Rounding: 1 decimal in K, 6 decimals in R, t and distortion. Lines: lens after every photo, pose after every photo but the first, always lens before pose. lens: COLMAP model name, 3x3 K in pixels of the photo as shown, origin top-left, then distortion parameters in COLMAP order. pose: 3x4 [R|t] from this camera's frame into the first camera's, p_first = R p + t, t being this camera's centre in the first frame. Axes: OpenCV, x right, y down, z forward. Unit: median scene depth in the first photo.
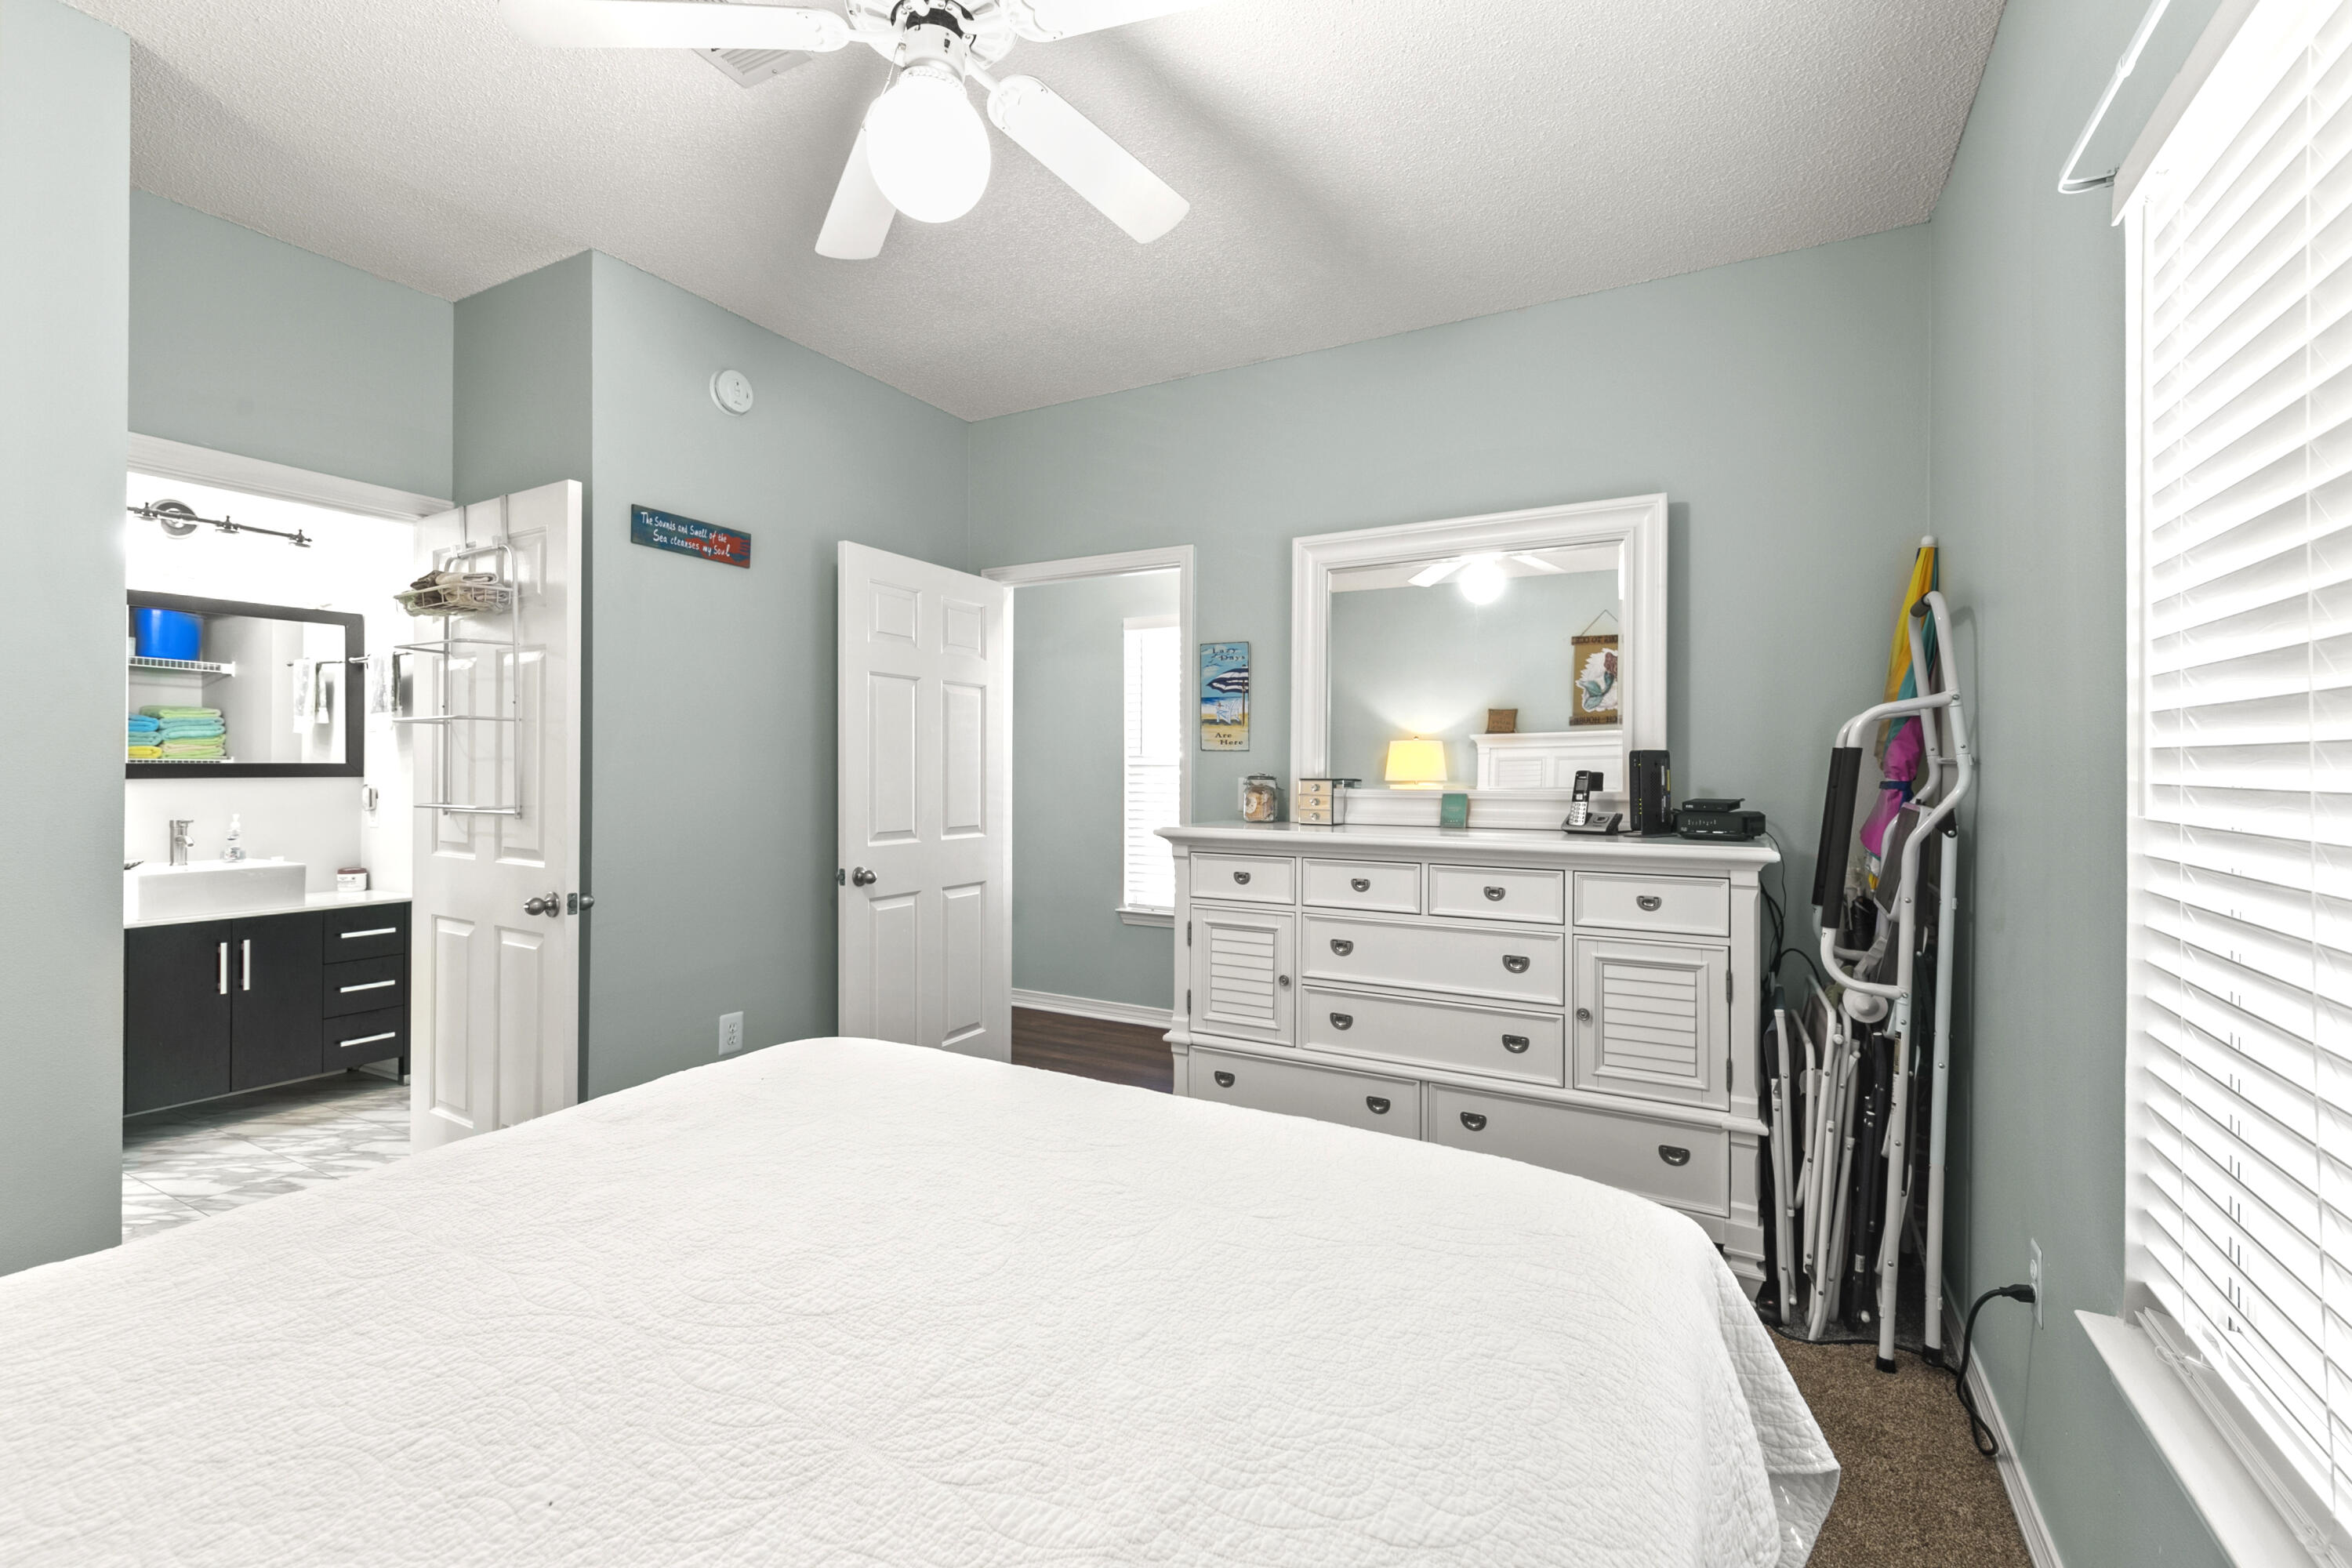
lens RADIAL K [[1019.8, 0, 1152.5], [0, 1019.8, 738.5], [0, 0, 1]] dist [0.002122, 0.000033]
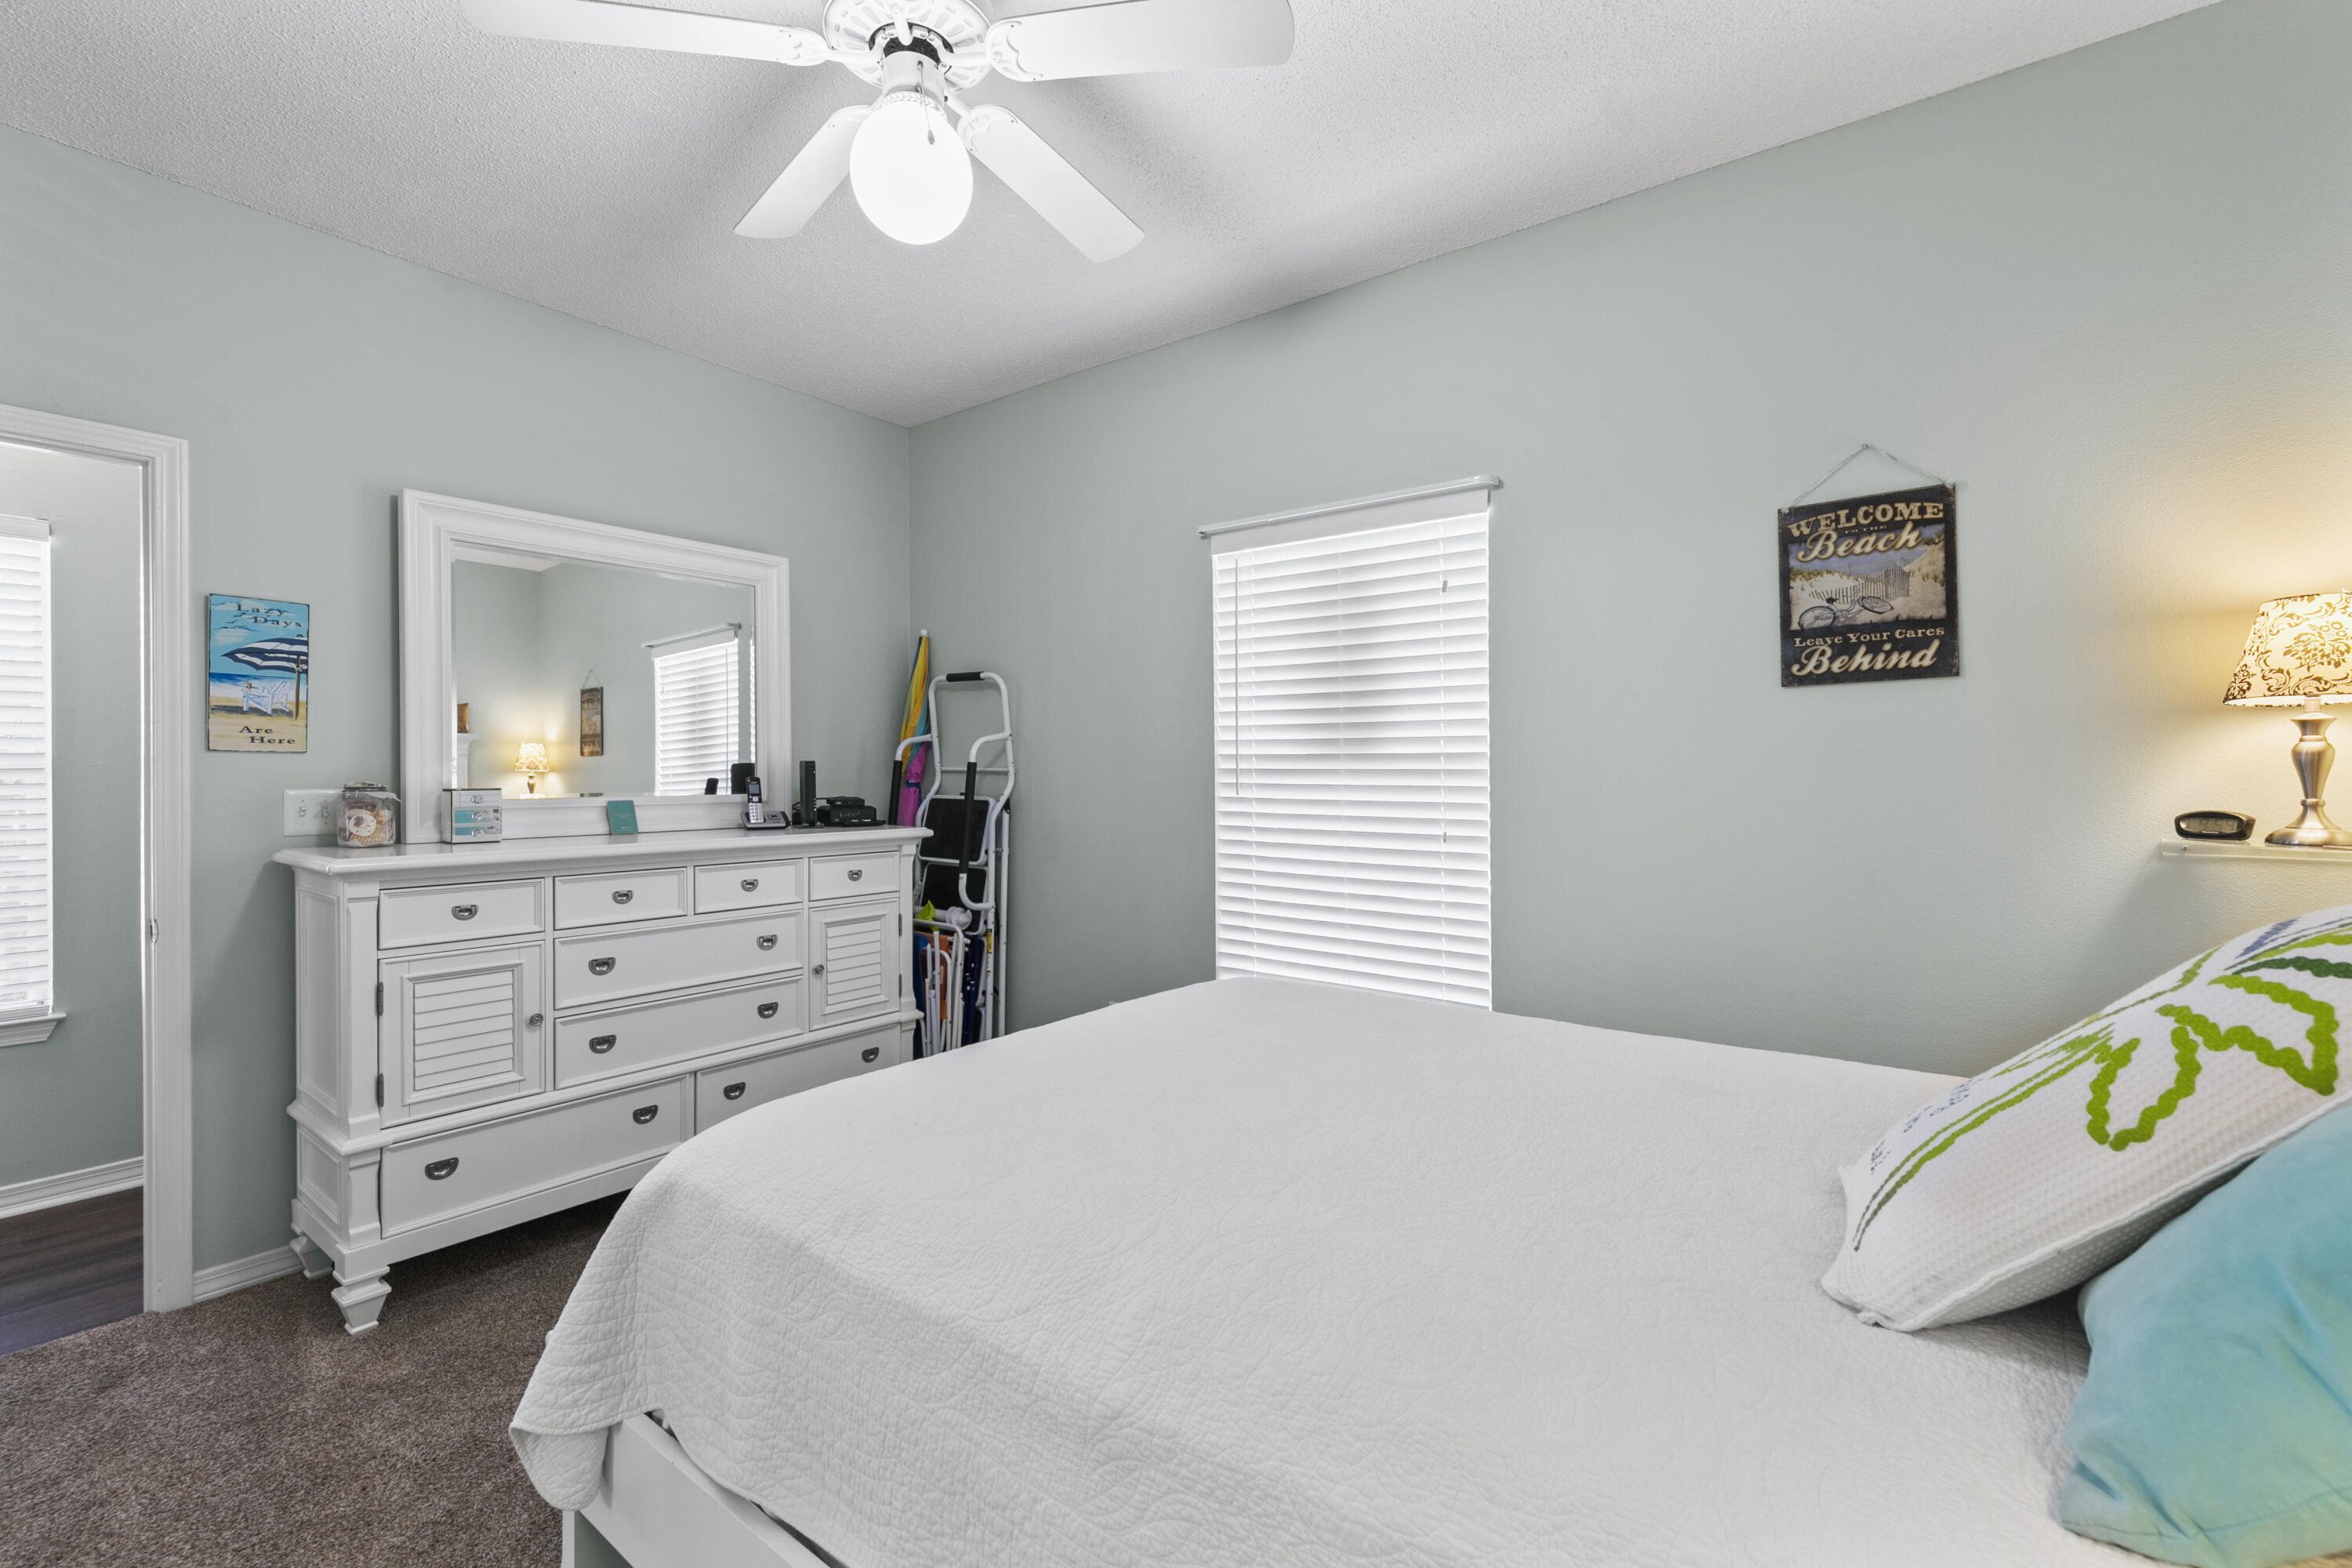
lens RADIAL K [[1004.8, 0, 1146.3], [0, 1004.8, 740.4], [0, 0, 1]] dist [0.001347, 0.000701]
pose [[0.148484, 0.029220, 0.988483, -0.659696], [-0.027194, 0.999306, -0.025455, 0.006214], [-0.988541, -0.023101, 0.149176, 0.365749]]
